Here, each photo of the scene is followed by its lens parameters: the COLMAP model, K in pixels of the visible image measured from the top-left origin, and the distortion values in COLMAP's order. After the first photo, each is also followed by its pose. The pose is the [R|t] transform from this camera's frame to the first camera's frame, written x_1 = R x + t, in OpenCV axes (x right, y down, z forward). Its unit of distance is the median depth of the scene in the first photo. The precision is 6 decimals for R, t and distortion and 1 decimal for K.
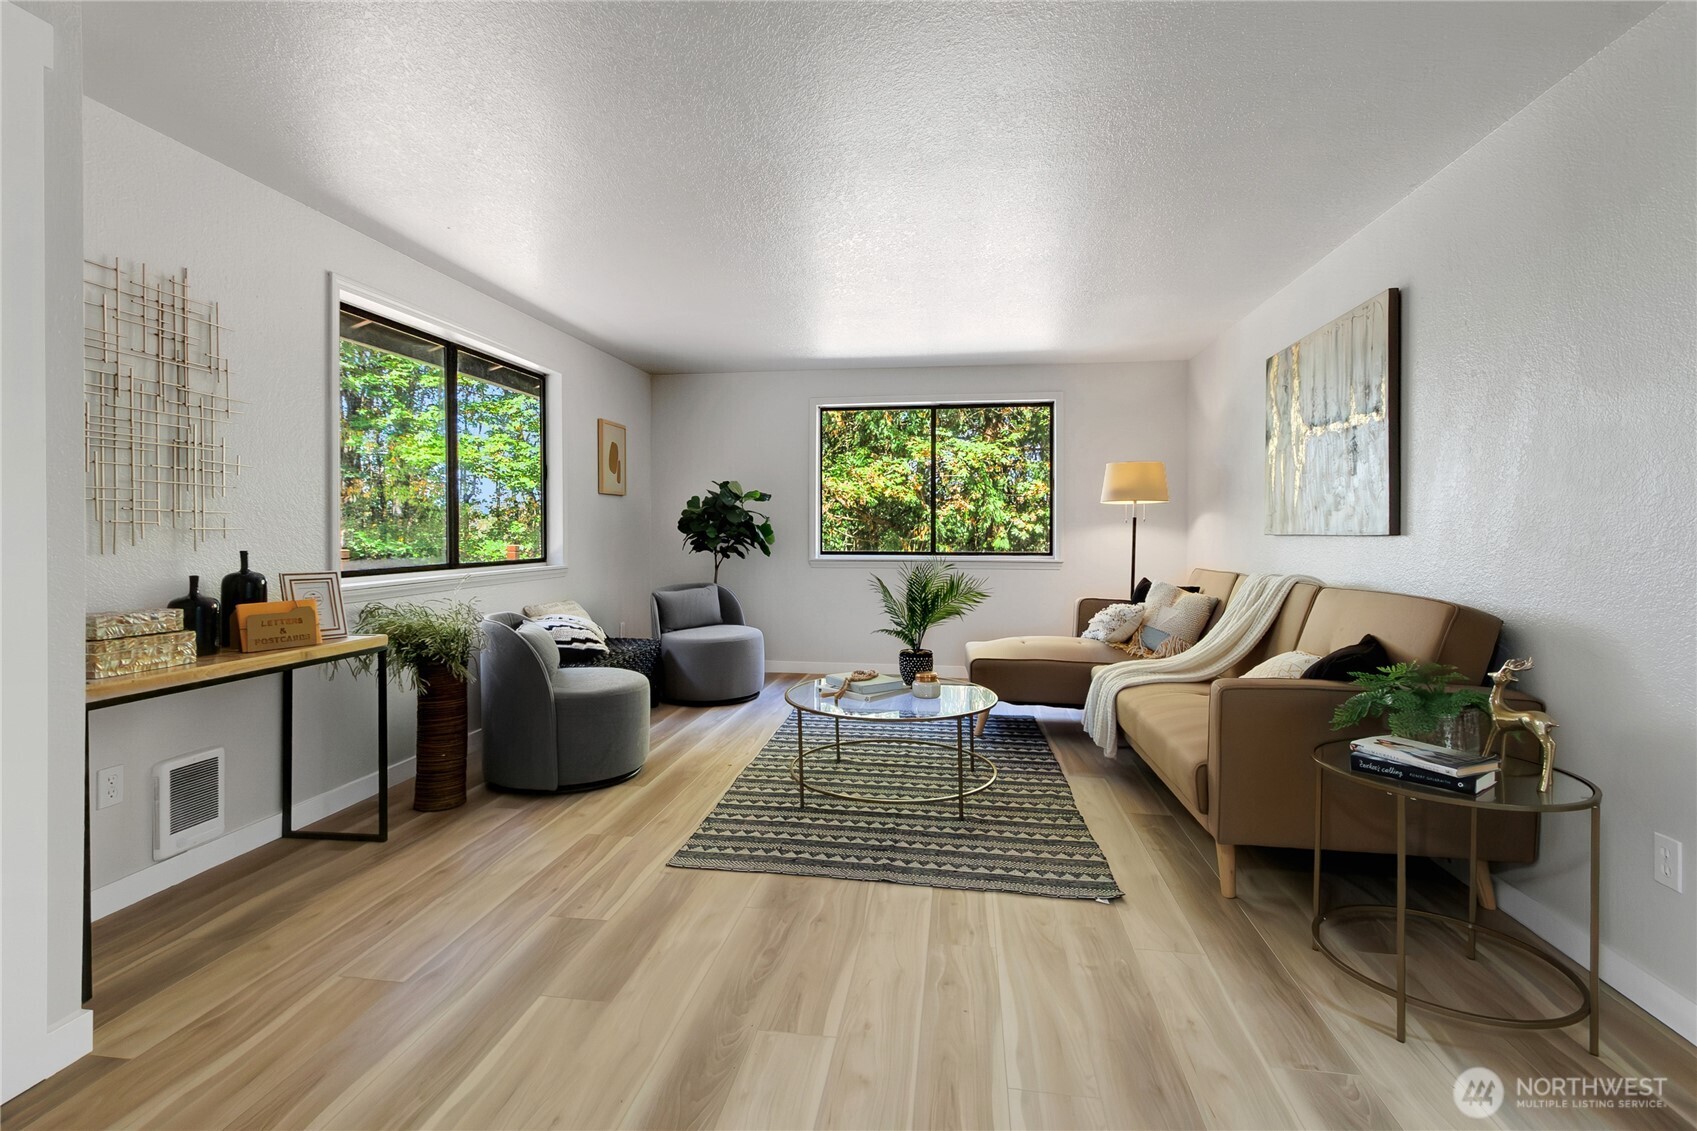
lens RADIAL K [[805.7, 0, 845.1], [0, 805.7, 537.0], [0, 0, 1]] dist [0.001651, 0.000374]
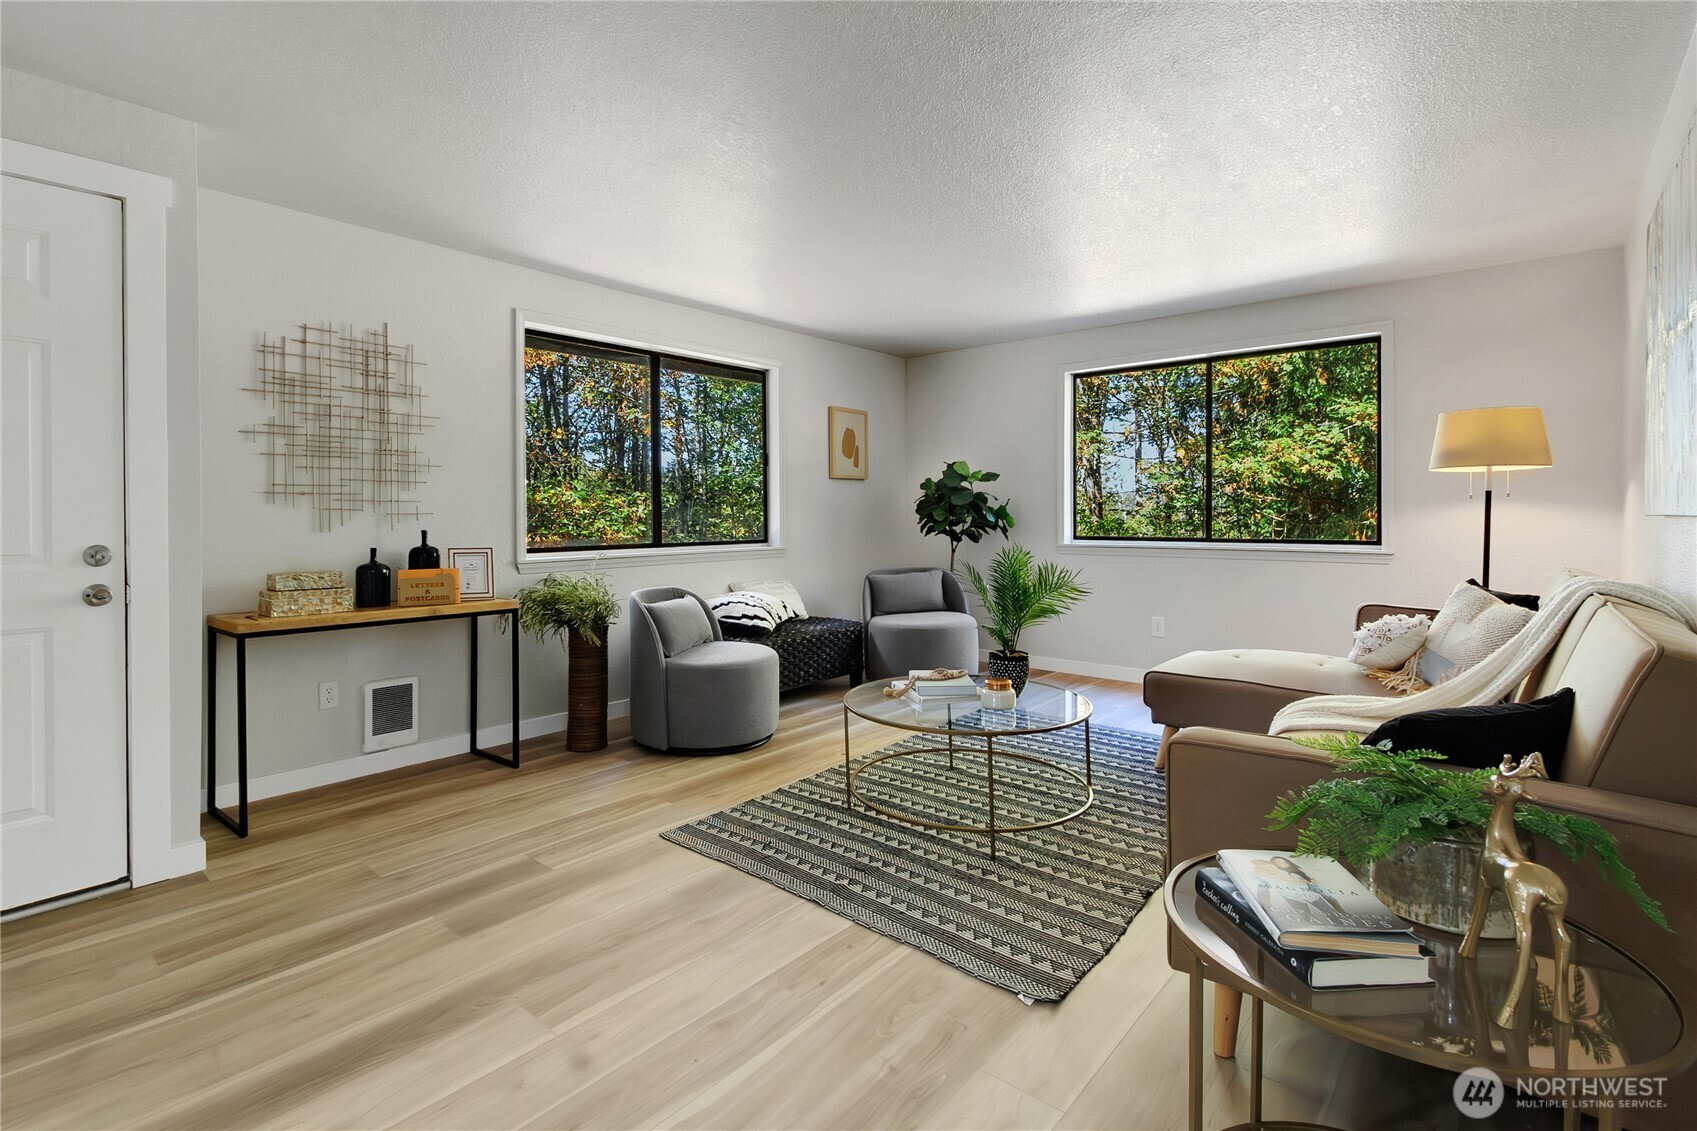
lens RADIAL K [[811.8, 0, 847.2], [0, 811.8, 521.2], [0, 0, 1]] dist [0.002946, 0.000135]
pose [[0.842298, 0.000112, -0.539013, 0.411847], [0.000041, 1.000000, 0.000271, 0.001856], [0.539013, -0.000251, 0.842298, 0.187118]]
